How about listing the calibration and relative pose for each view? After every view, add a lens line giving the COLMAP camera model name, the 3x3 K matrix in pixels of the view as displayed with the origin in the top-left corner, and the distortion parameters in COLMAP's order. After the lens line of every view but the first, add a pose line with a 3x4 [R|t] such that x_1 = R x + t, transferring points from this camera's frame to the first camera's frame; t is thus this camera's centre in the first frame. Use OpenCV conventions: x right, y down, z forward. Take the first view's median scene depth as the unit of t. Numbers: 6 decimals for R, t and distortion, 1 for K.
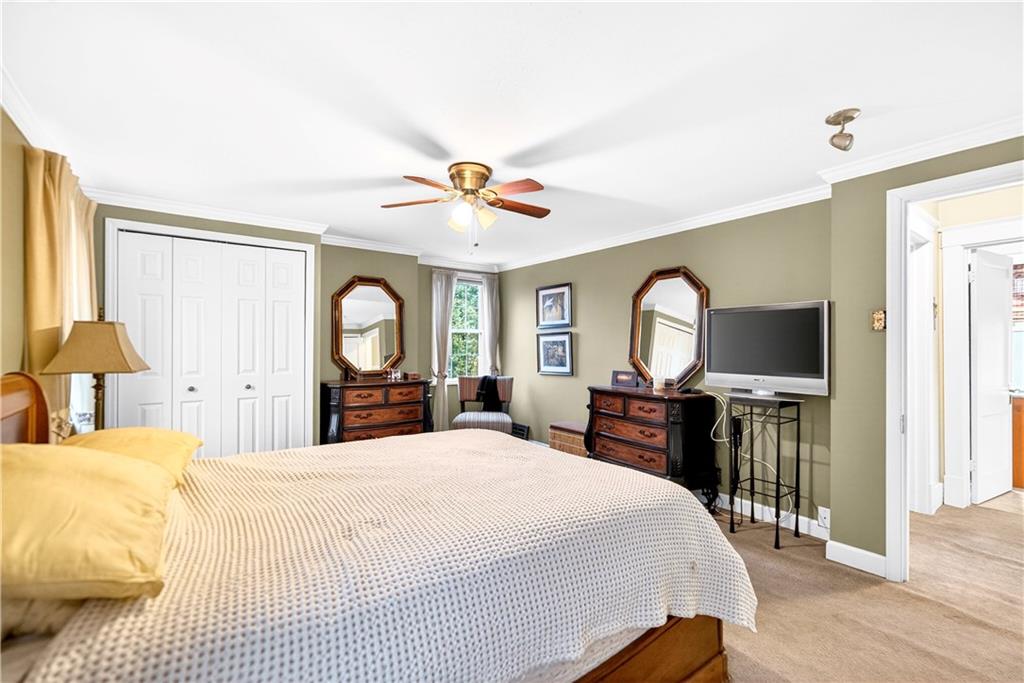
lens RADIAL K [[447.5, 0, 515.9], [0, 447.5, 337.5], [0, 0, 1]] dist [-0.000788, -0.000212]
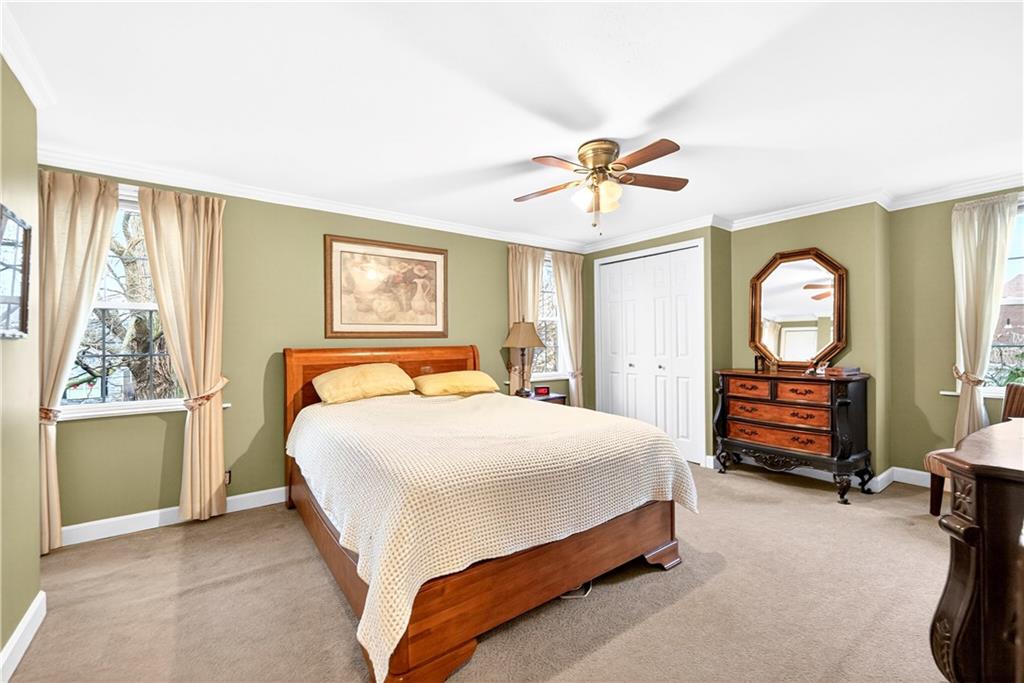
lens RADIAL K [[447.5, 0, 515.9], [0, 447.5, 337.5], [0, 0, 1]] dist [-0.000788, -0.000212]
pose [[-0.006537, -0.009510, -0.999933, 0.576362], [0.022177, 0.999707, -0.009653, 0.028619], [0.999733, -0.022239, -0.006324, 0.542339]]
